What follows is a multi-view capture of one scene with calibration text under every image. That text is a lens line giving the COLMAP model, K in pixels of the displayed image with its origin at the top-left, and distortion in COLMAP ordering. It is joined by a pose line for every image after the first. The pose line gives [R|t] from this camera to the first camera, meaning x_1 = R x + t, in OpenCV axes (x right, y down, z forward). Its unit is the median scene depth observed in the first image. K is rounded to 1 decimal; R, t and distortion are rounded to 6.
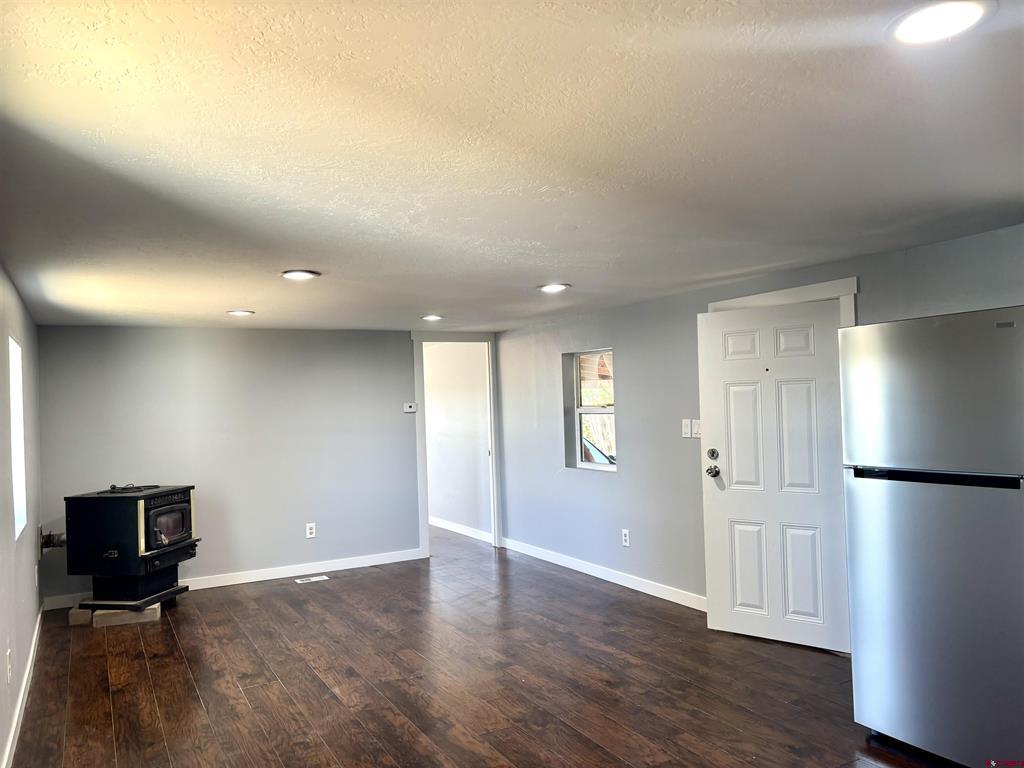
lens RADIAL K [[795.8, 0, 514.0], [0, 795.8, 400.1], [0, 0, 1]] dist [0.055760, -0.006567]
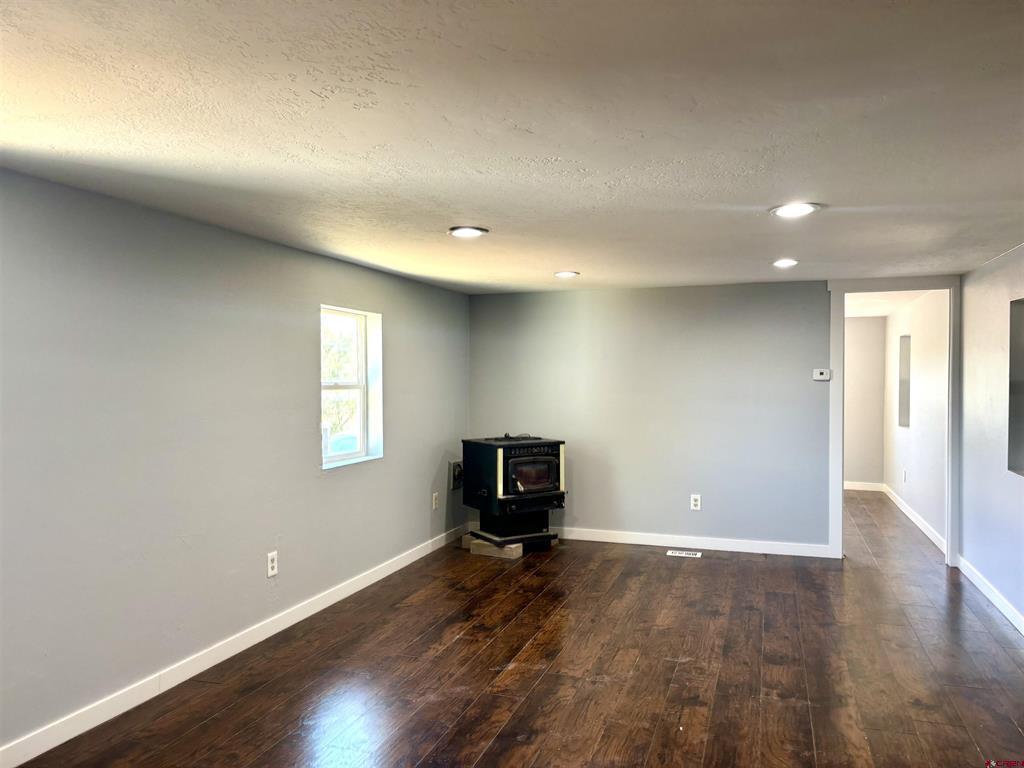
lens RADIAL K [[795.8, 0, 514.0], [0, 795.8, 400.1], [0, 0, 1]] dist [0.055760, -0.006567]
pose [[0.688459, 0.060470, -0.722750, 0.330665], [-0.023325, 0.997849, 0.061268, -0.009616], [0.724901, -0.025322, 0.688388, 0.260518]]
